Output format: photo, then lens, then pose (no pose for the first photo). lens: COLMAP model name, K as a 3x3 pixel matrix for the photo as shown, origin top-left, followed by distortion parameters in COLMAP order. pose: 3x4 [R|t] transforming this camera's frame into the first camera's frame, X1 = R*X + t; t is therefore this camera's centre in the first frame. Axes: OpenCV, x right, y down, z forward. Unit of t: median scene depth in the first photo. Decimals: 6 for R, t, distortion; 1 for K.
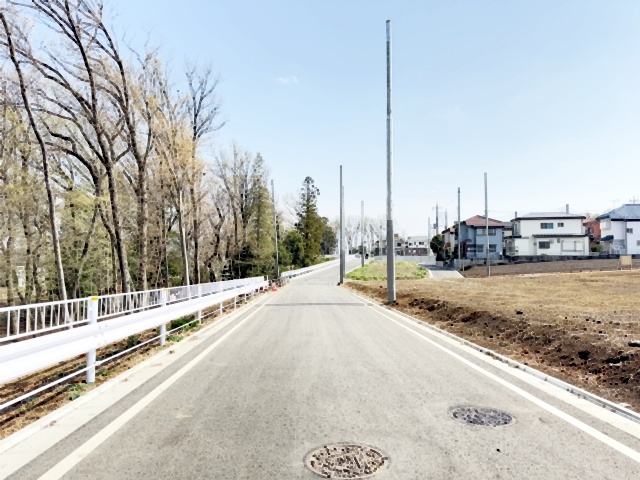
lens RADIAL K [[510.0, 0, 320.0], [0, 510.0, 240.0], [0, 0, 1]] dist [0.082954, -0.002294]
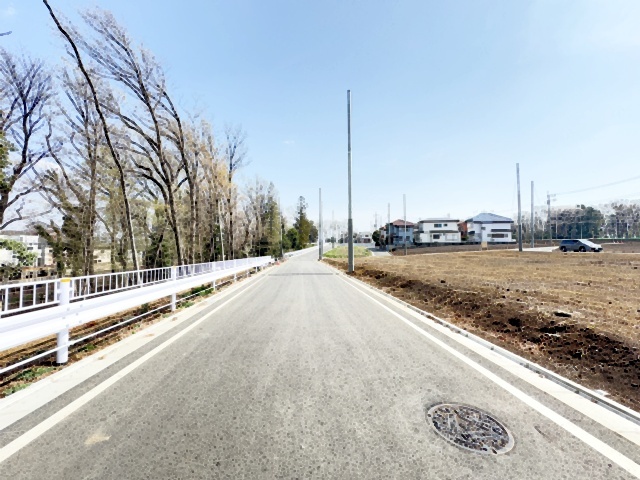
lens RADIAL K [[253.8, 0, 318.1], [0, 253.8, 247.9], [0, 0, 1]] dist [0.000626, 0.000209]
pose [[0.999781, -0.001397, 0.020893, 0.021804], [0.000445, 0.998963, 0.045524, 0.011902], [-0.020935, -0.045505, 0.998745, 0.217157]]
